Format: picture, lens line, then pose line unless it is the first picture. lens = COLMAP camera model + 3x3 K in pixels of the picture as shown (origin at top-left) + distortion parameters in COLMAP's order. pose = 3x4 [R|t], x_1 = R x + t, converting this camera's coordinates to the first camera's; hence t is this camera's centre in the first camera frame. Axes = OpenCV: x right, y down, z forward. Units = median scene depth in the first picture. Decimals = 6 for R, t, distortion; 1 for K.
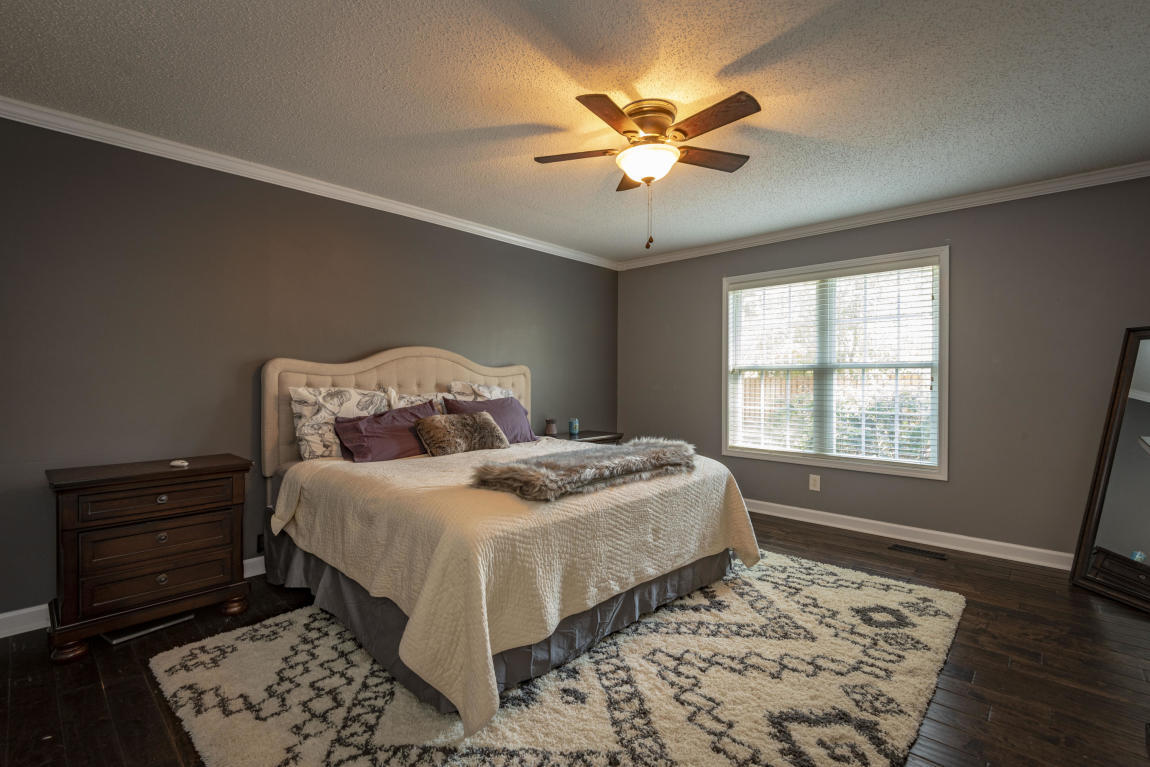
lens RADIAL K [[516.3, 0, 575.0], [0, 516.3, 383.5], [0, 0, 1]] dist [0.000759, 0.000016]
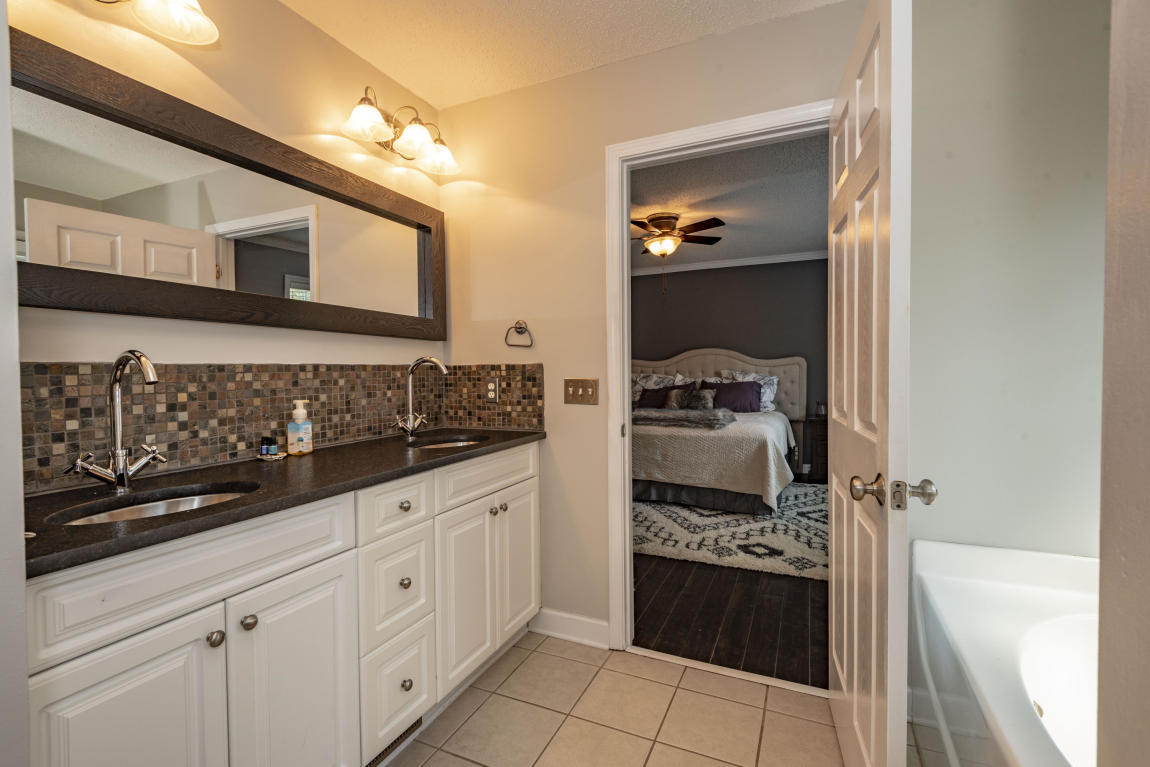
lens RADIAL K [[516.3, 0, 575.0], [0, 516.3, 383.5], [0, 0, 1]] dist [0.000759, 0.000016]
pose [[0.329947, 0.022852, -0.943723, 1.633137], [0.001108, 0.999697, 0.024594, -0.002833], [0.943999, -0.009160, 0.329822, 0.127783]]
